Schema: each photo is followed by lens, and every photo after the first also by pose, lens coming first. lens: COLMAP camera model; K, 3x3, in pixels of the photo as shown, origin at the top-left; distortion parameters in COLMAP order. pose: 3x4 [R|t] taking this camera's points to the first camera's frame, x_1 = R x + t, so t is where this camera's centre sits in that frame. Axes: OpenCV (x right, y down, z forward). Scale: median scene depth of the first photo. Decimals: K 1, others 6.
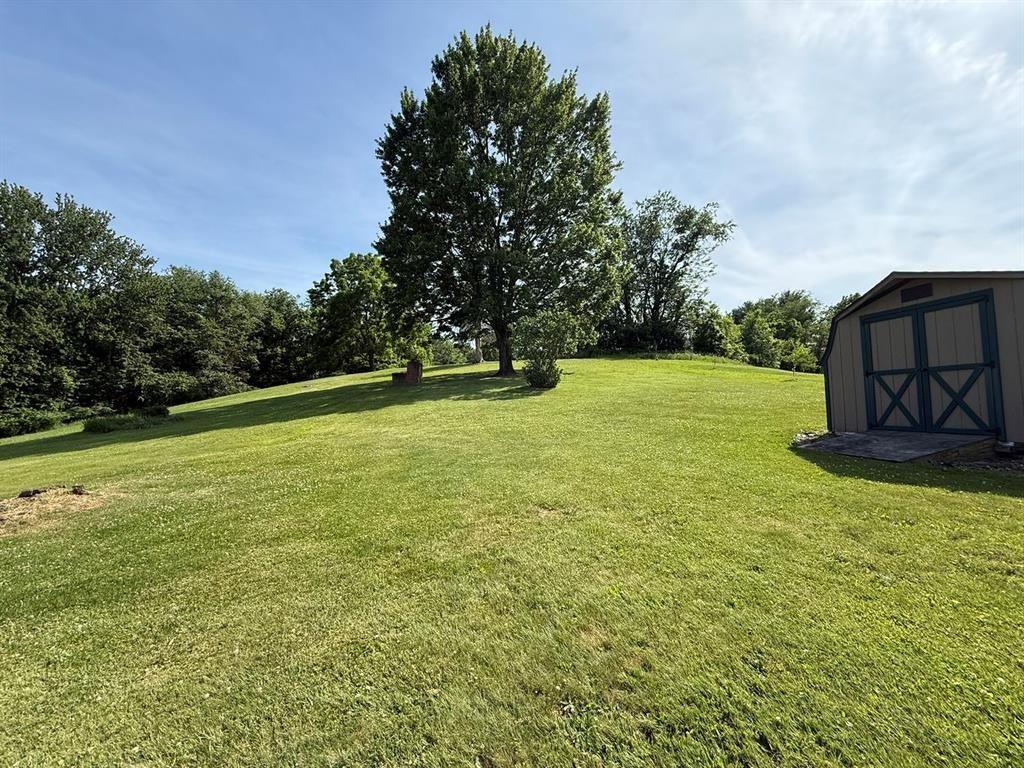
lens RADIAL K [[407.4, 0, 507.7], [0, 407.4, 383.2], [0, 0, 1]] dist [0.001562, 0.000106]
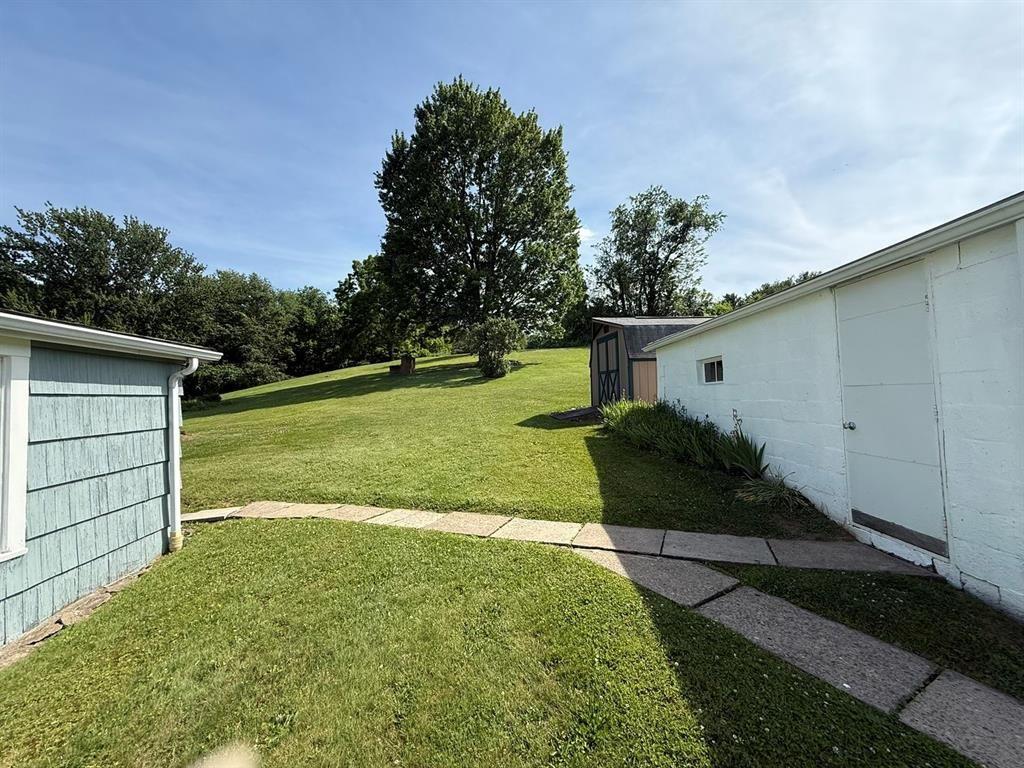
lens RADIAL K [[405.3, 0, 508.0], [0, 405.3, 381.5], [0, 0, 1]] dist [-0.001275, -0.000282]
pose [[0.997143, -0.010773, -0.074761, 0.073836], [0.013276, 0.999365, 0.033060, -0.005550], [0.074357, -0.033958, 0.996653, -0.090009]]
